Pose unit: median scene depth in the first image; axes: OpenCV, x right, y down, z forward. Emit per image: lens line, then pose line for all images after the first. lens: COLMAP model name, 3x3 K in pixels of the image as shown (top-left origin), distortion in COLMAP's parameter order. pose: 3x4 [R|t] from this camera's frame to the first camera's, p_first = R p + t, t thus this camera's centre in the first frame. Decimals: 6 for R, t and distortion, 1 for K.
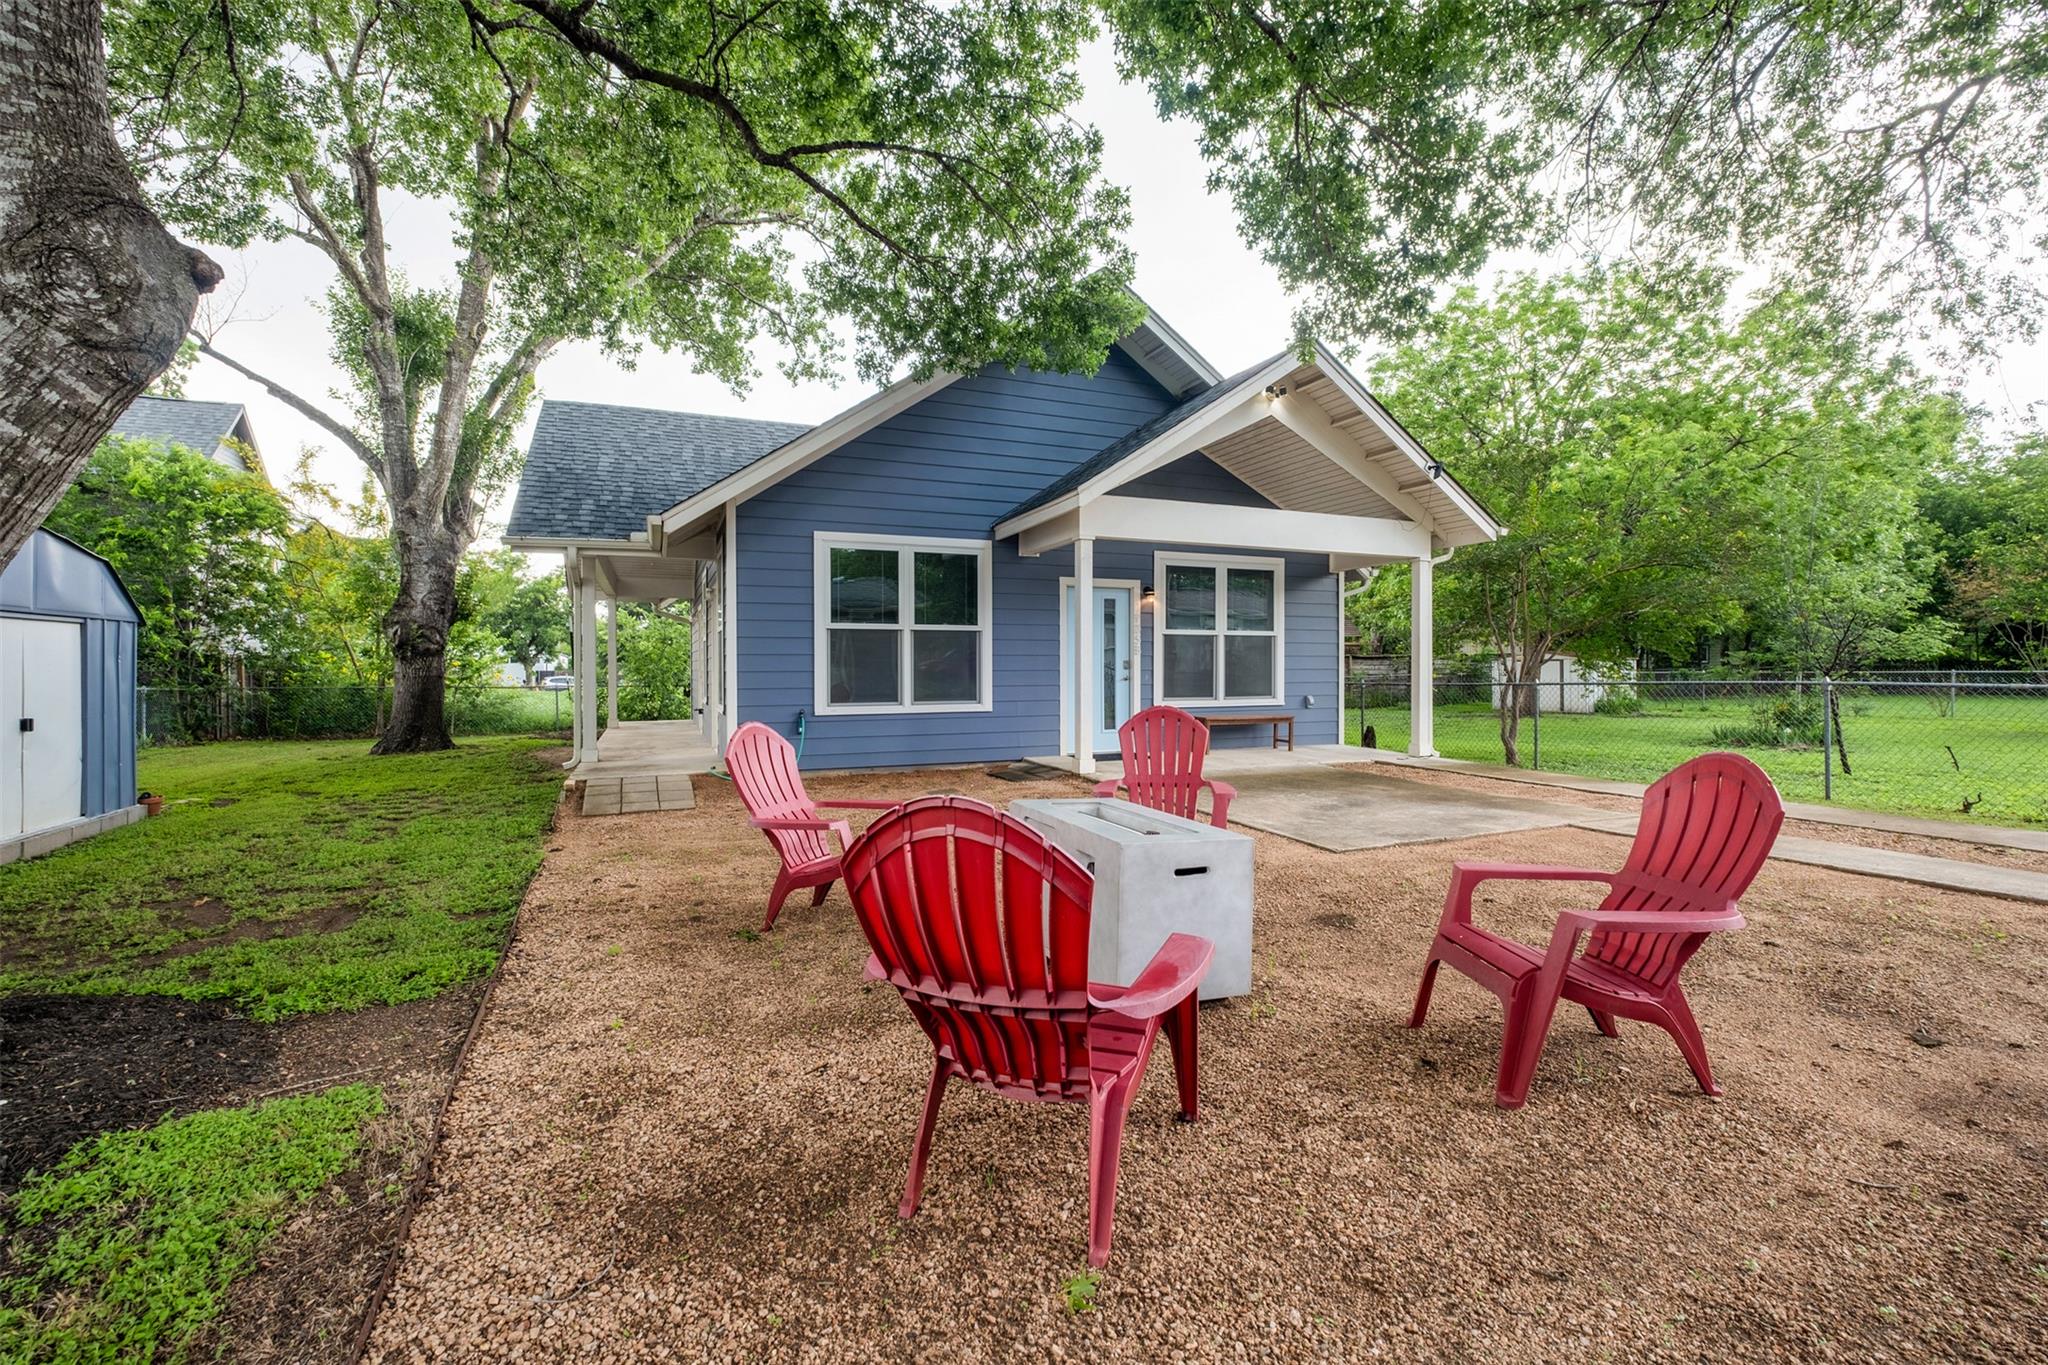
lens RADIAL K [[891.3, 0, 1018.5], [0, 891.3, 666.7], [0, 0, 1]] dist [0.002573, -0.004797]
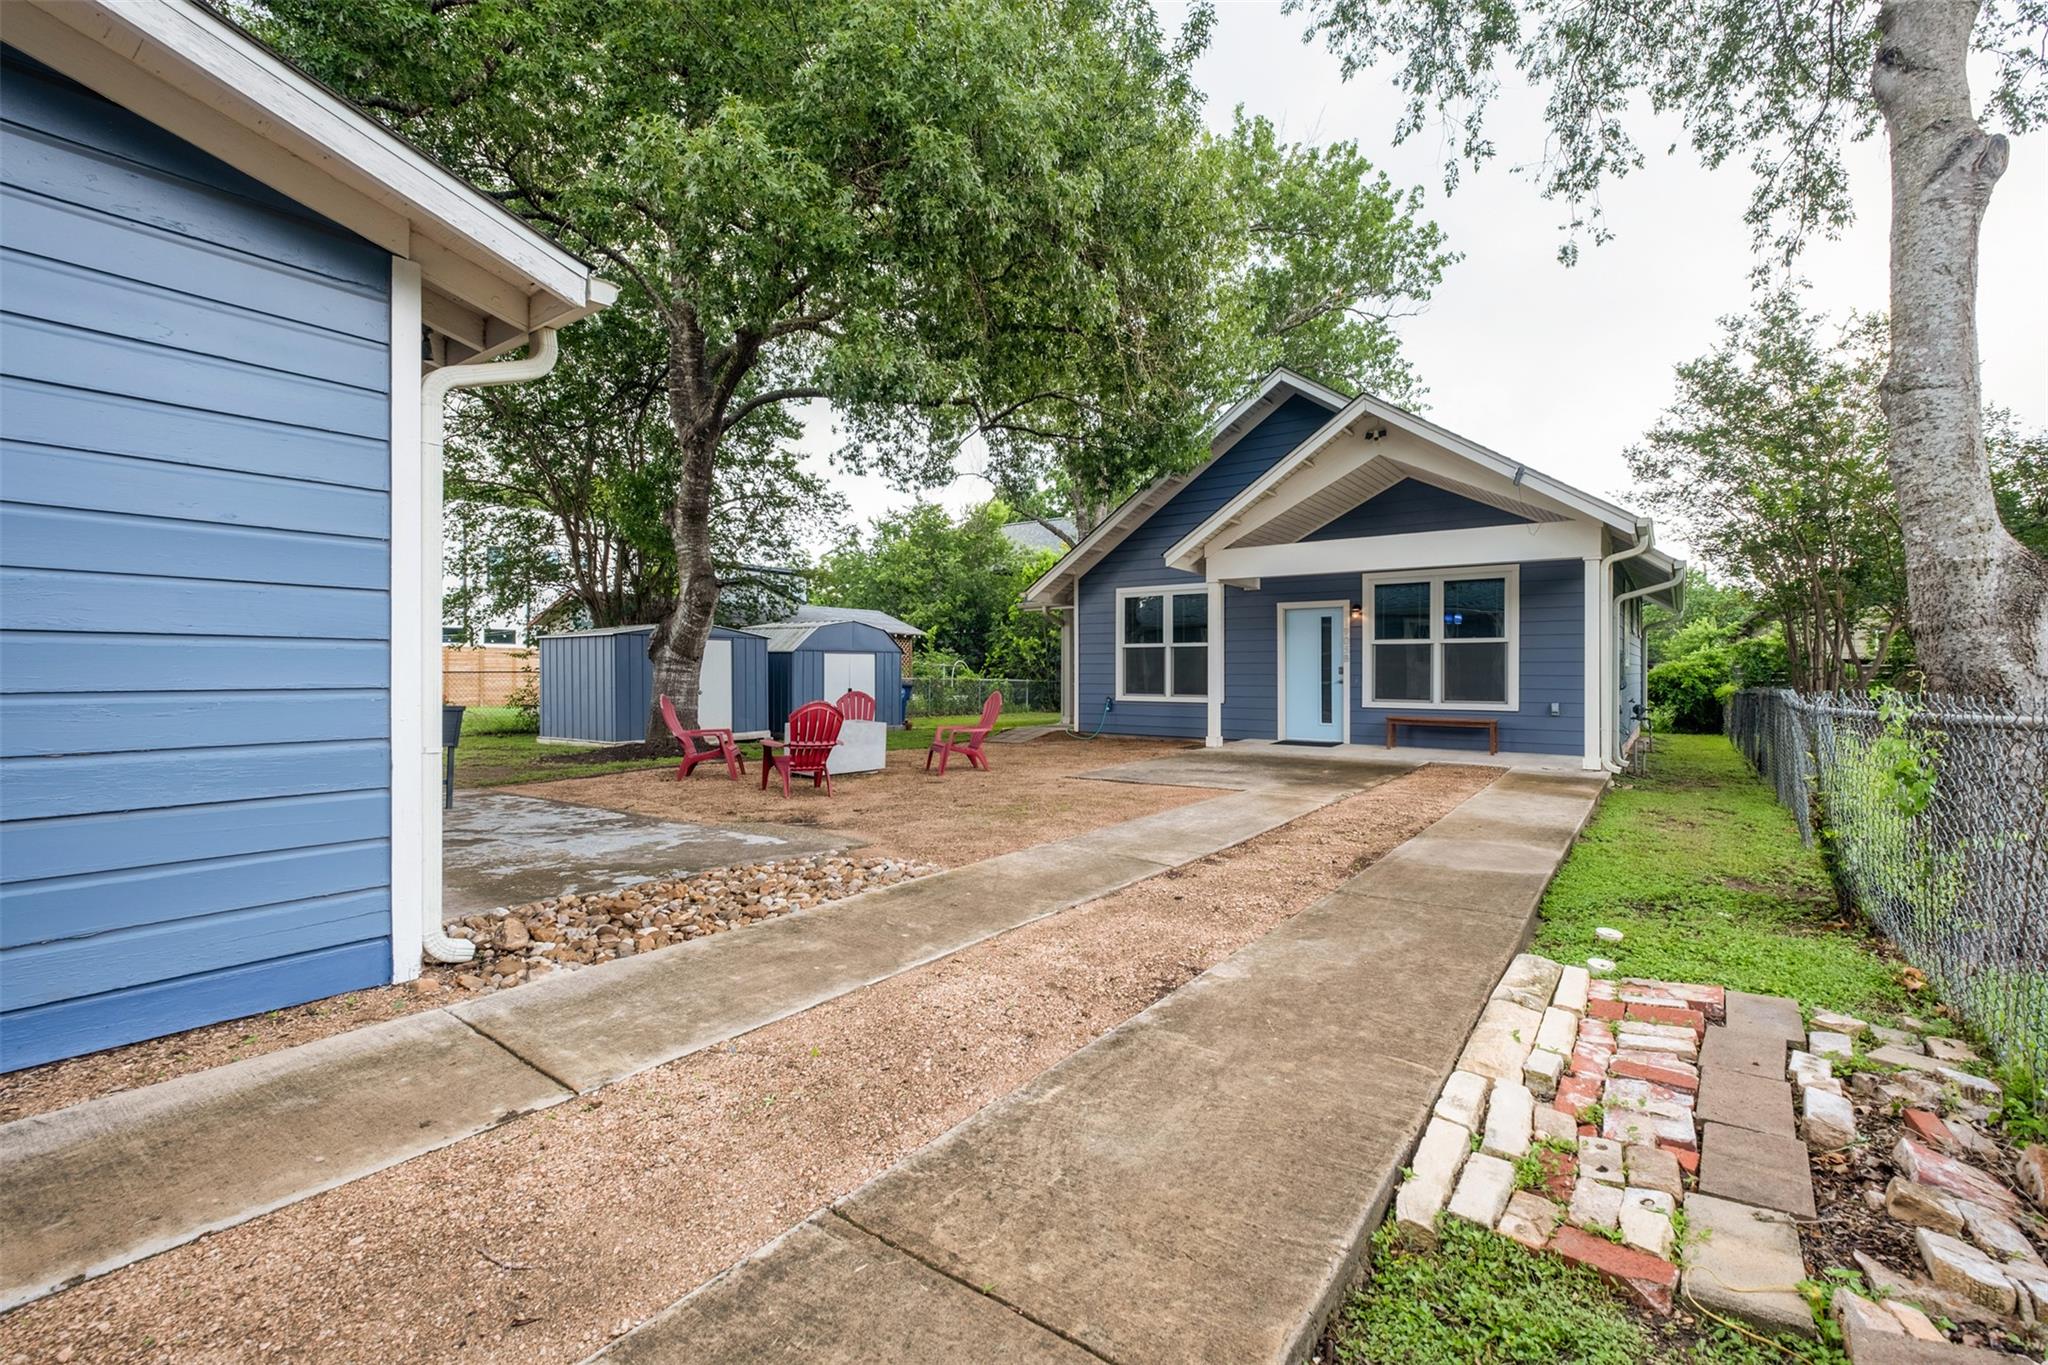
lens RADIAL K [[891.3, 0, 1026.6], [0, 891.3, 674.0], [0, 0, 1]] dist [0.002573, -0.004797]
pose [[0.522222, 0.000931, -0.852809, 0.930190], [-0.011514, 0.999916, -0.005959, 0.014923], [0.852732, 0.012931, 0.522189, 0.005381]]
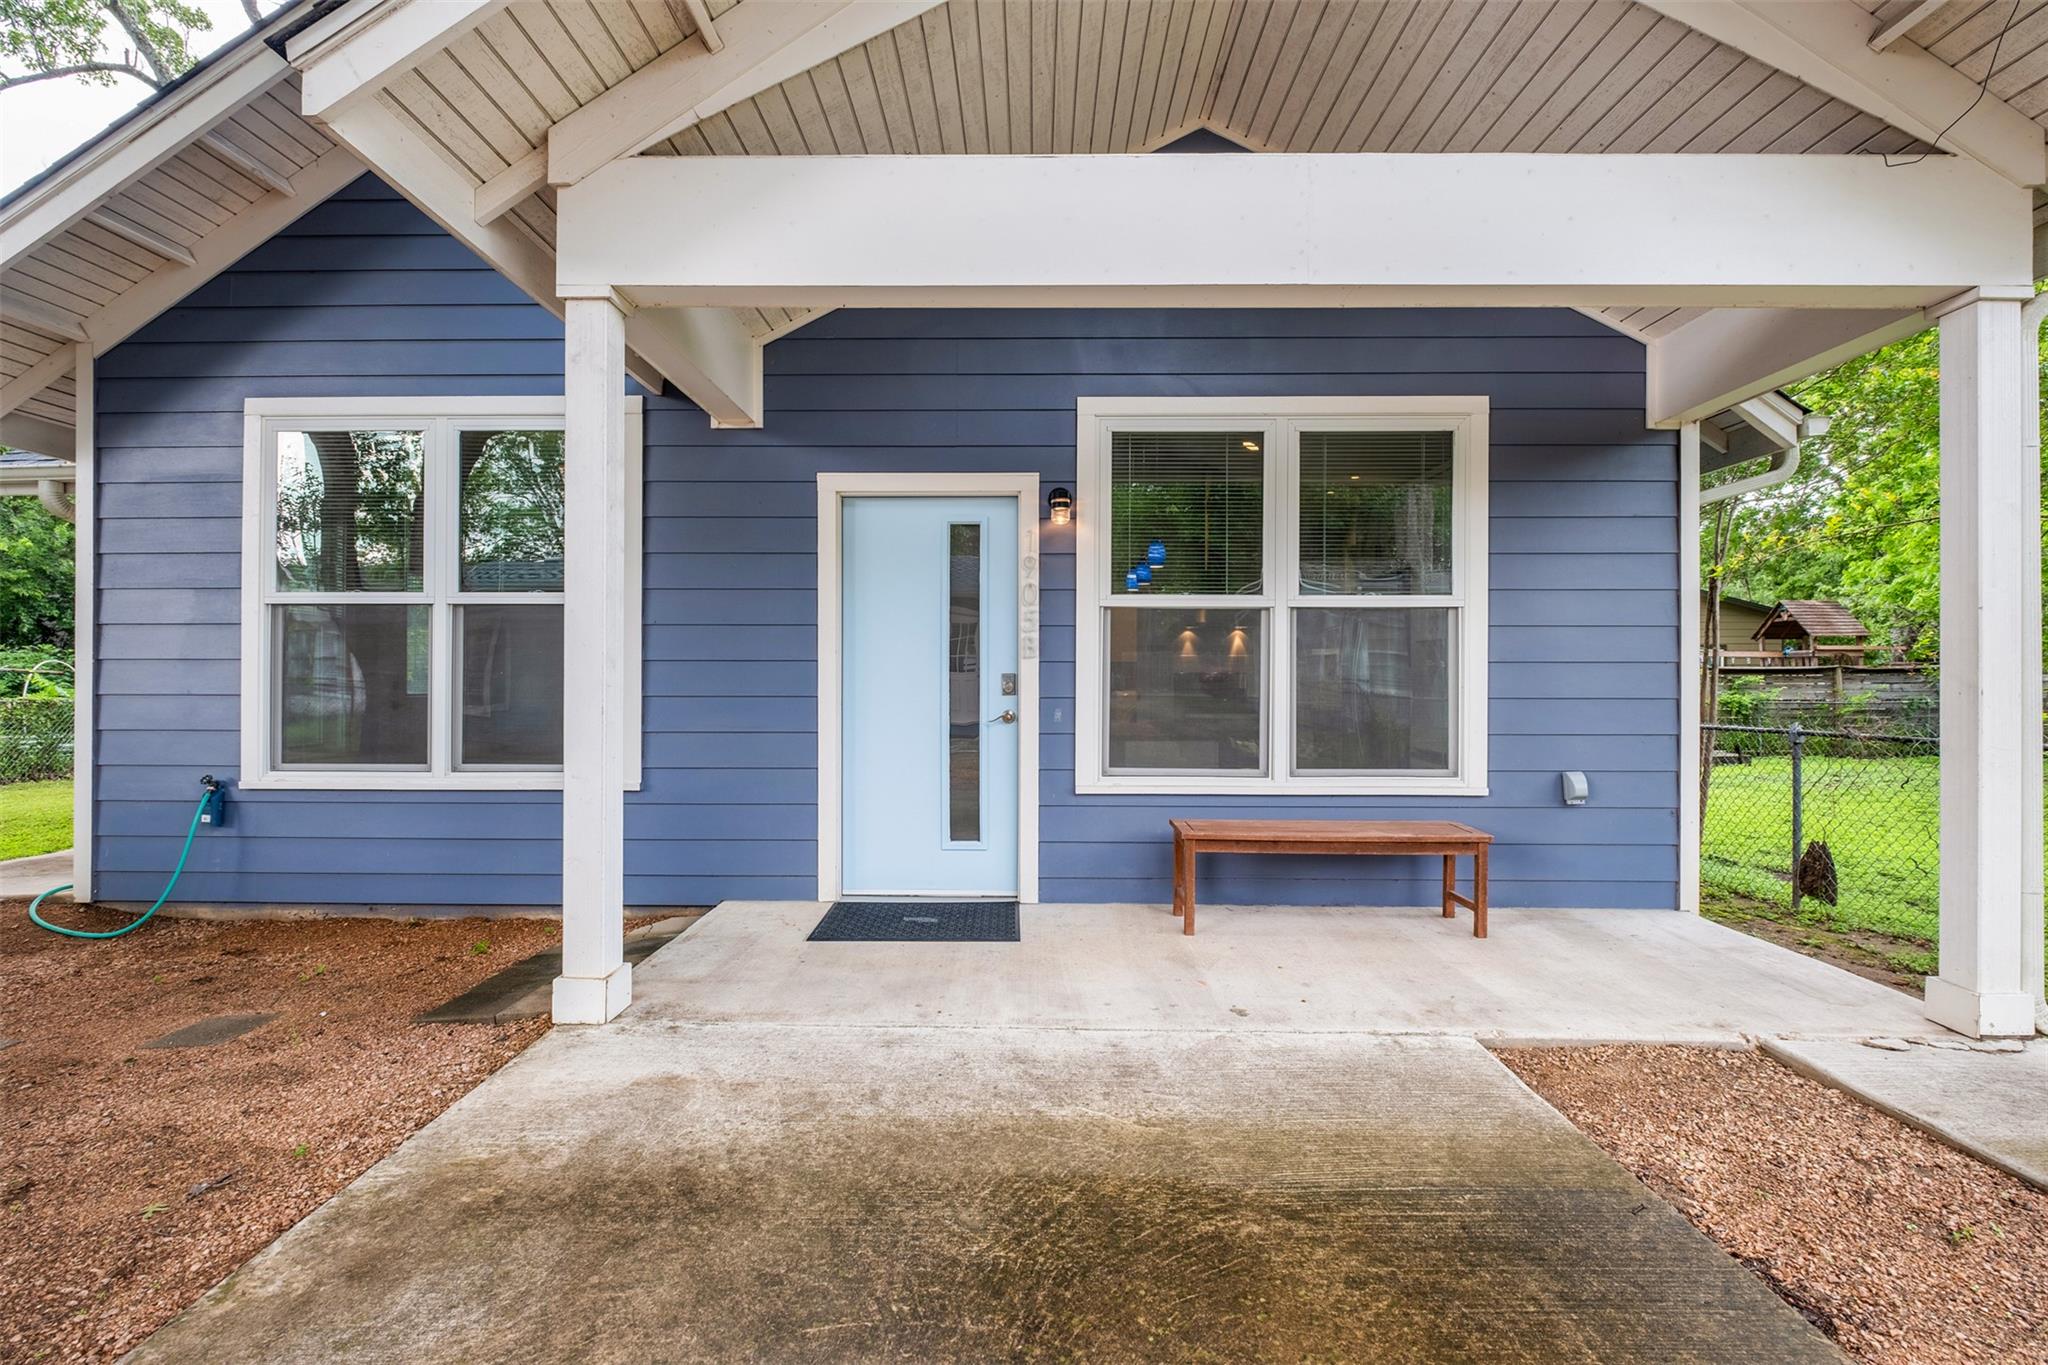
lens RADIAL K [[891.3, 0, 1018.8], [0, 891.3, 683.7], [0, 0, 1]] dist [0.002573, -0.004797]
pose [[0.919634, 0.001192, -0.392775, 0.285004], [-0.005548, 0.999935, -0.009954, 0.001473], [0.392738, 0.011333, 0.919581, 0.628908]]
